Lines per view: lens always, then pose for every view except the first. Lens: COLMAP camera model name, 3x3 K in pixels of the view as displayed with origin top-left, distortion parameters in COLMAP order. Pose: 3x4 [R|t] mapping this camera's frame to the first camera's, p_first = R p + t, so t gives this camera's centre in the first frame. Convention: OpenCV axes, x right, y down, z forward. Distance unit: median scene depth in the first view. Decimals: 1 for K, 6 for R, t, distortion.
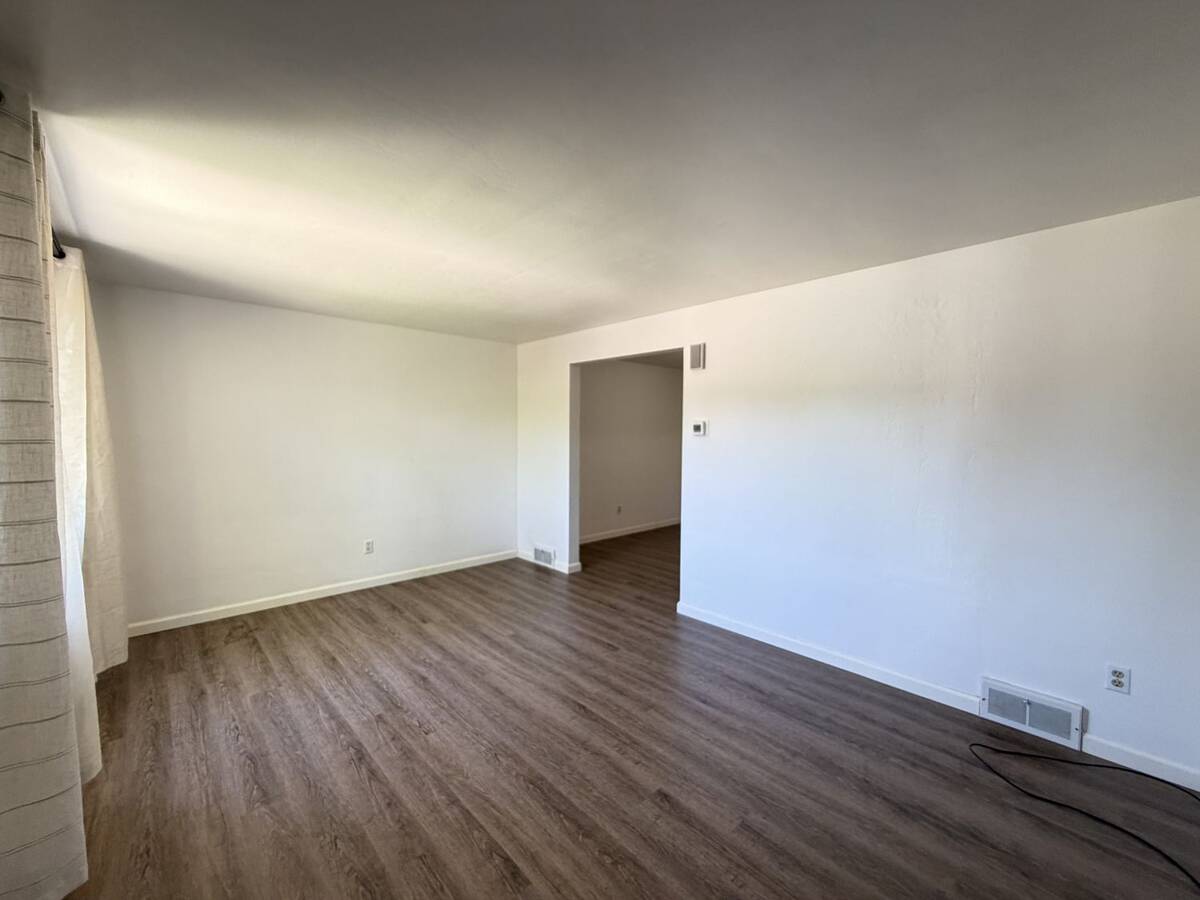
lens RADIAL K [[476.7, 0, 605.8], [0, 476.7, 455.5], [0, 0, 1]] dist [-0.001944, 0.000143]
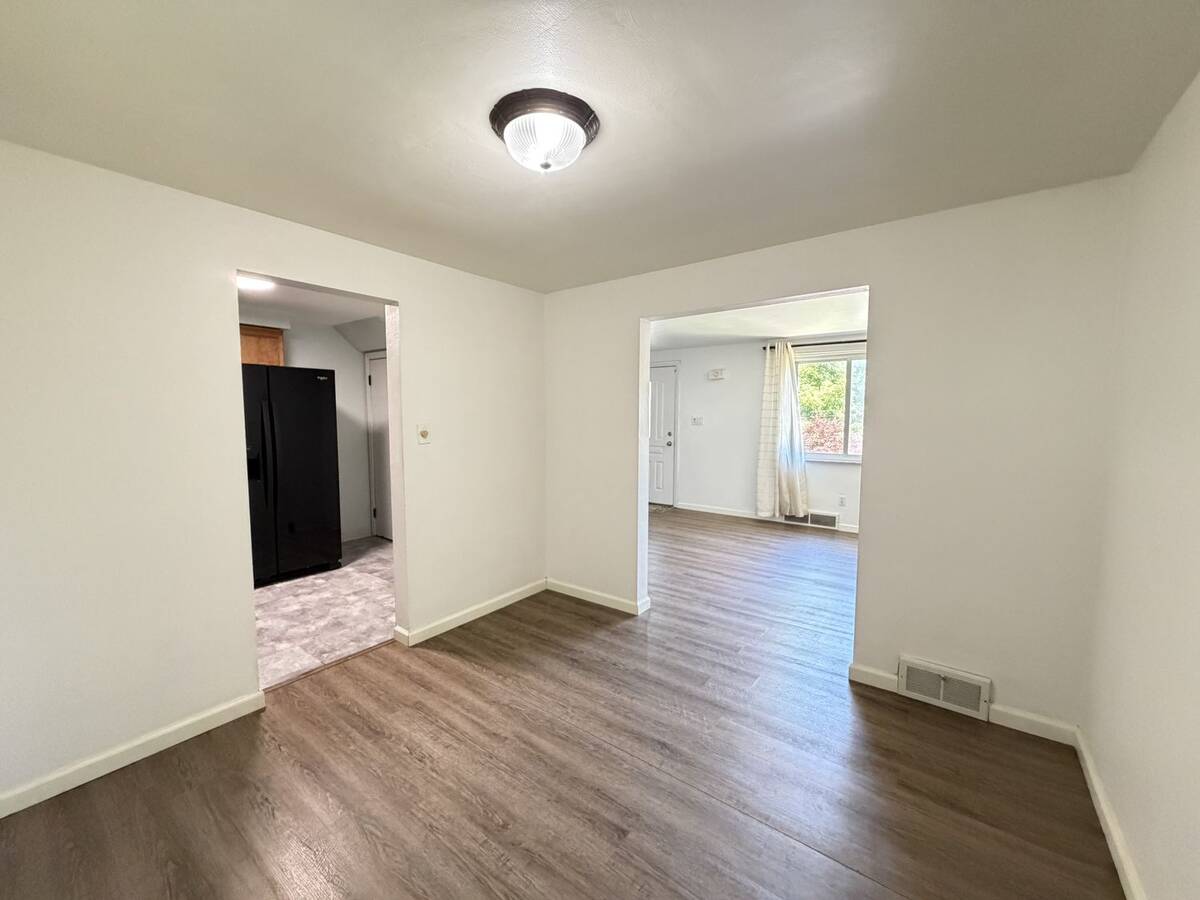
lens RADIAL K [[476.7, 0, 597.1], [0, 476.7, 449.8], [0, 0, 1]] dist [-0.001944, 0.000143]
pose [[-0.988992, 0.000806, -0.147968, 0.605372], [-0.017354, 0.992452, 0.121398, -0.139196], [0.146949, 0.122629, -0.981513, 2.883892]]
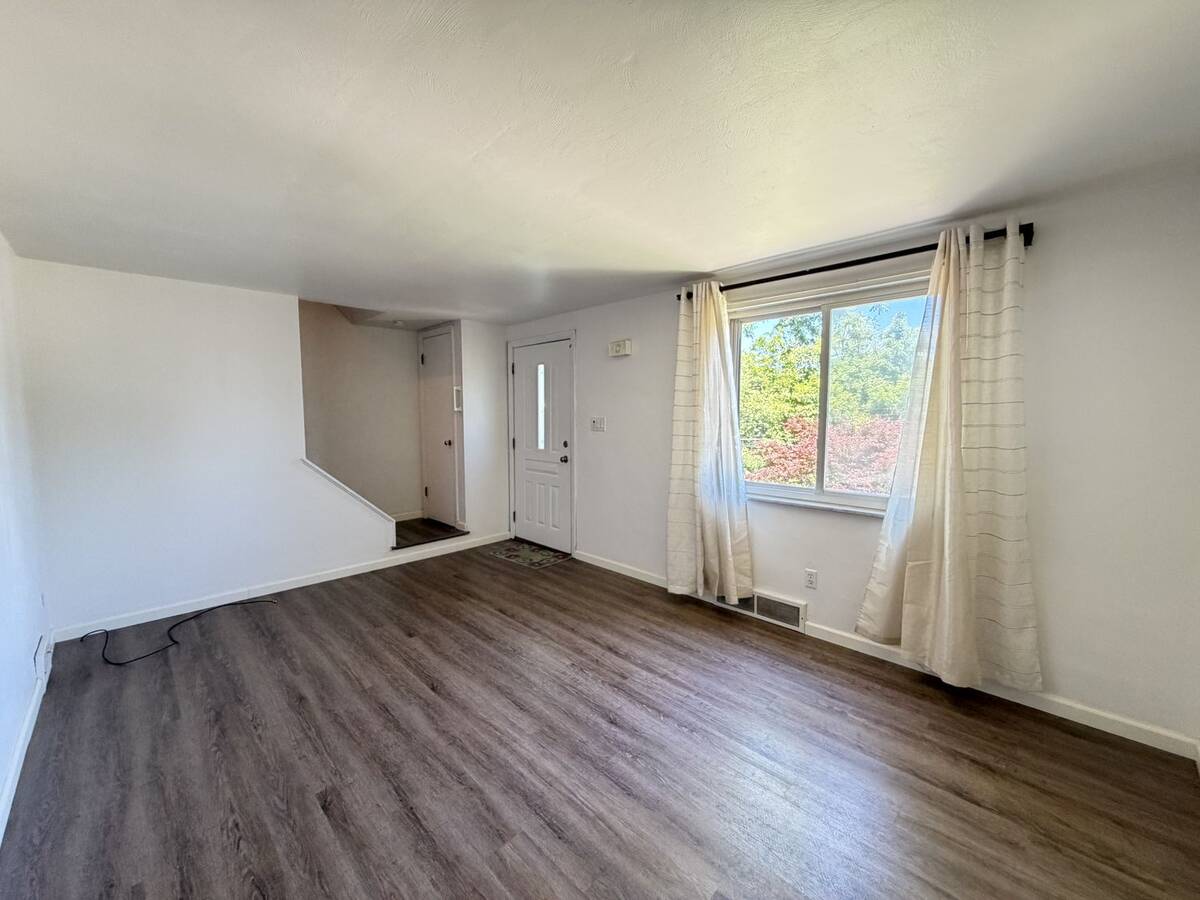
lens RADIAL K [[476.7, 0, 600.3], [0, 476.7, 446.3], [0, 0, 1]] dist [-0.001944, 0.000143]
pose [[-0.999881, -0.006868, -0.013845, -0.385998], [-0.008468, 0.992850, 0.119066, -0.106590], [0.012929, 0.119169, -0.992790, 1.949456]]
